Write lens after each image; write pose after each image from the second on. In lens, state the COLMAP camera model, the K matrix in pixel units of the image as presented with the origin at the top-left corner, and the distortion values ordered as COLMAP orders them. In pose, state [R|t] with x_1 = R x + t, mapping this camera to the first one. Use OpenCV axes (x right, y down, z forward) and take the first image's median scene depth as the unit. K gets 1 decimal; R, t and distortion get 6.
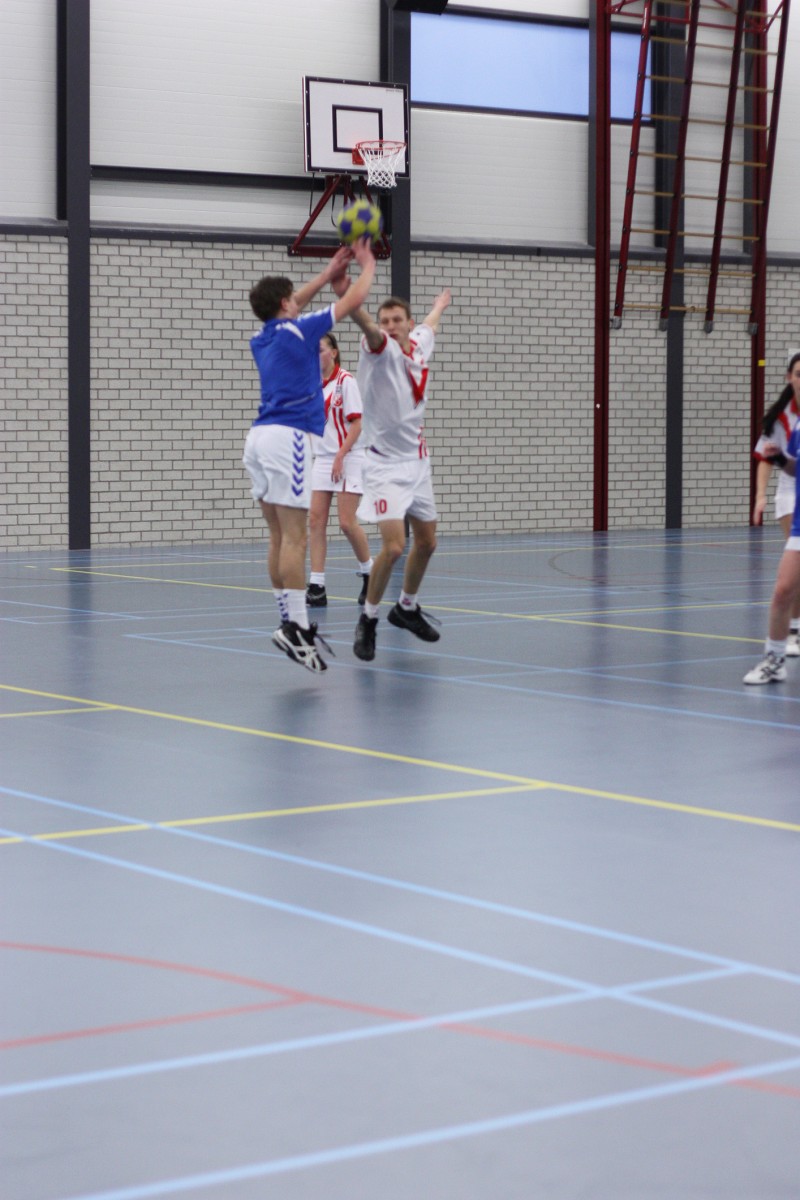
lens RADIAL K [[2740.3, 0, 425.4], [0, 2740.3, 607.5], [0, 0, 1]] dist [-0.089161, 0.000000]
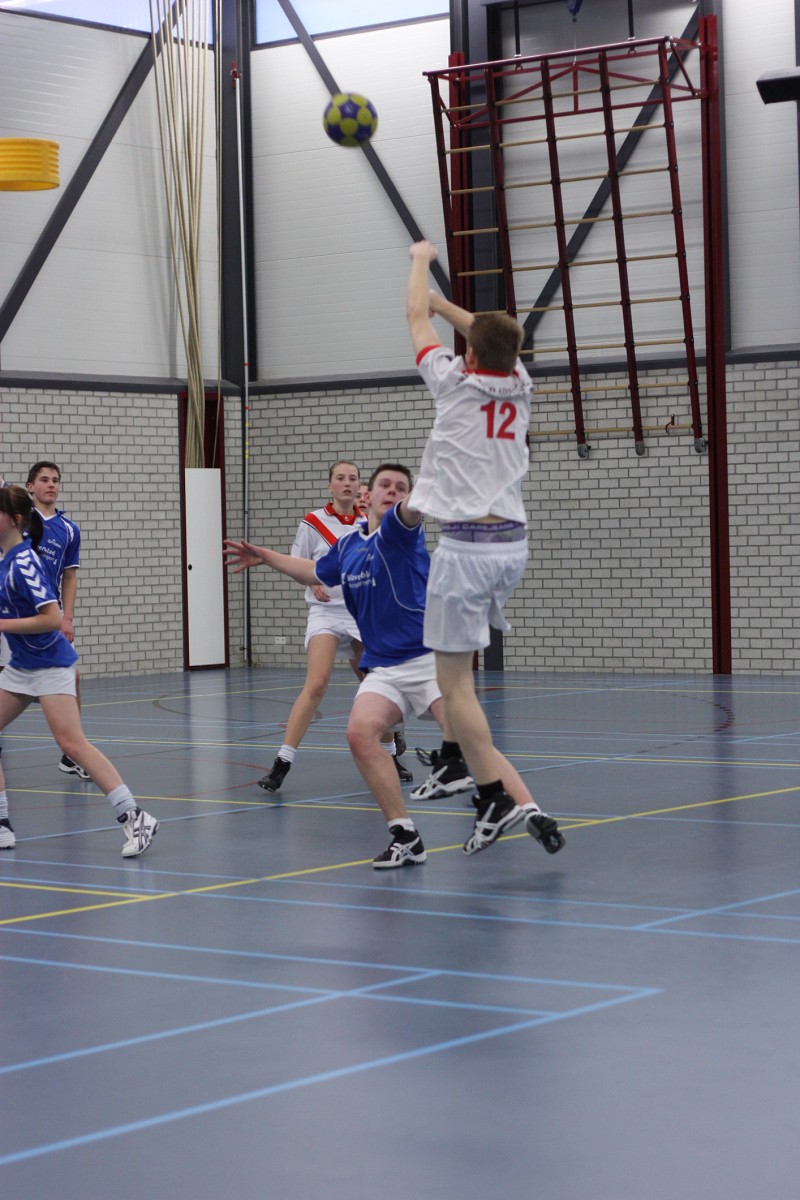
lens RADIAL K [[2740.3, 0, 396.2], [0, 2740.3, 604.6], [0, 0, 1]] dist [-0.089161, 0.000000]
pose [[0.279671, 0.016048, -0.959962, 0.956737], [-0.049553, 0.998769, 0.002261, -0.051235], [0.958816, 0.046937, 0.280122, 0.709935]]
